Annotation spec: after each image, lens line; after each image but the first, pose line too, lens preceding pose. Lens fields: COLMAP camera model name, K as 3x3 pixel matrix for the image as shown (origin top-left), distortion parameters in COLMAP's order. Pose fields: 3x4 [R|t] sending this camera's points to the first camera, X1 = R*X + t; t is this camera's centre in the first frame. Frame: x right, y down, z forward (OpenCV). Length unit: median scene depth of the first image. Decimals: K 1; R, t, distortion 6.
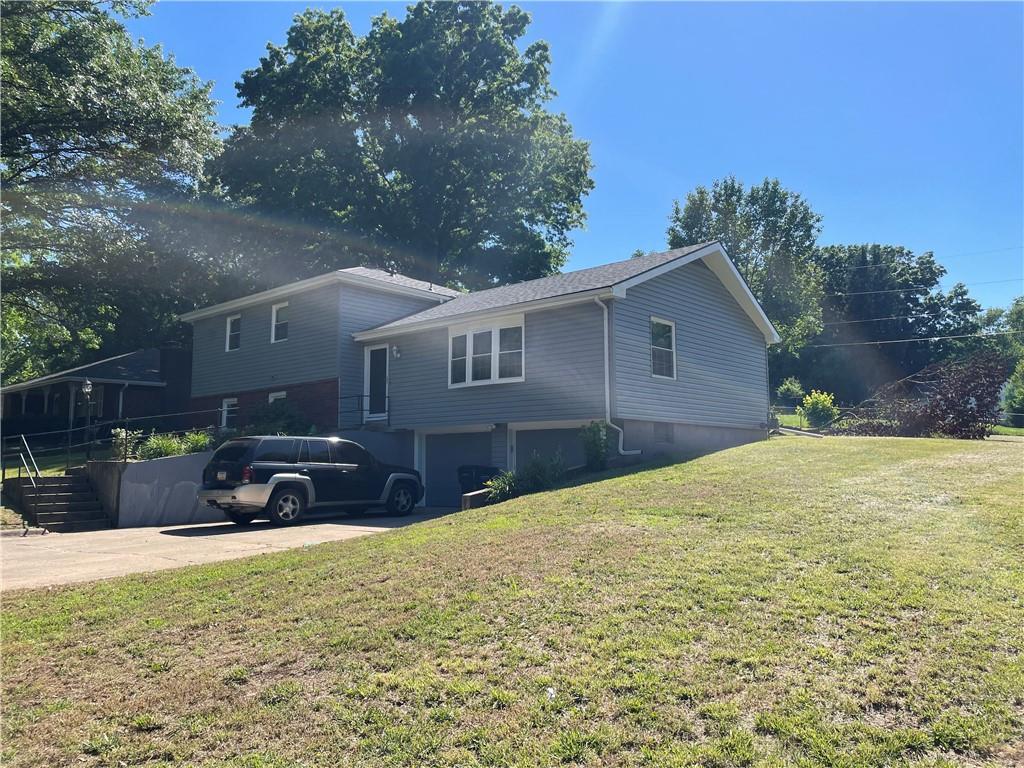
lens RADIAL K [[781.2, 0, 523.7], [0, 781.2, 384.7], [0, 0, 1]] dist [0.095030, -0.123038]
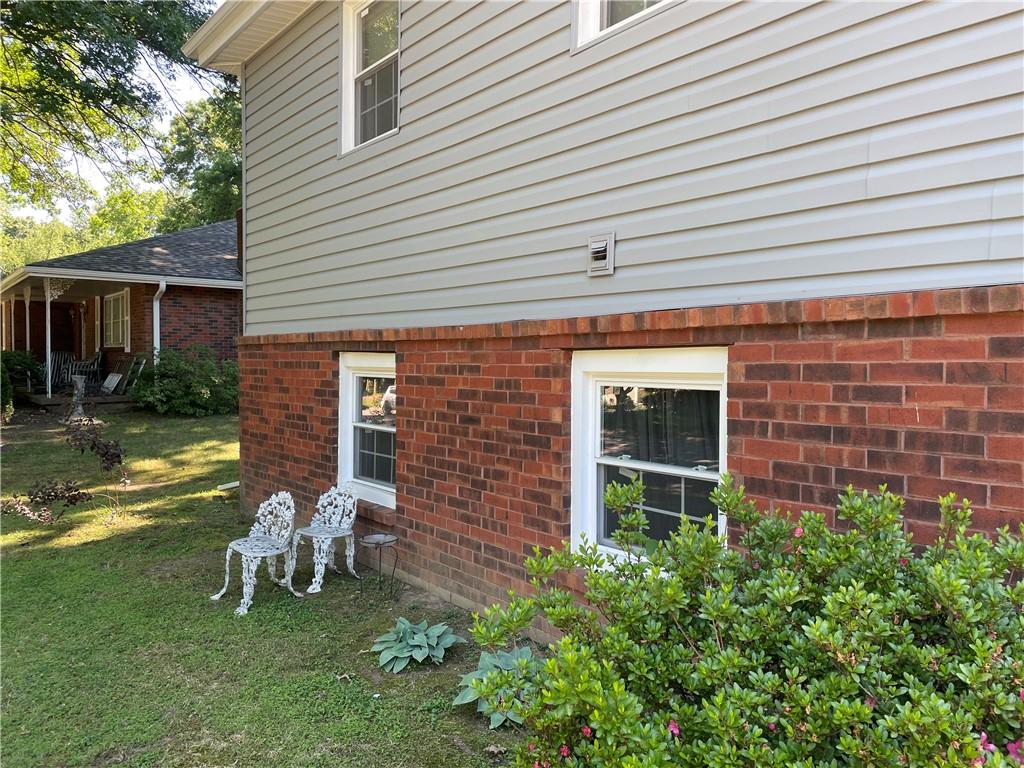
lens RADIAL K [[781.2, 0, 523.7], [0, 781.2, 384.7], [0, 0, 1]] dist [0.095030, -0.123038]
pose [[0.982313, 0.020893, -0.186078, -0.324346], [0.003793, 0.991332, 0.131329, -0.004864], [0.187208, -0.129712, 0.973719, 0.893387]]
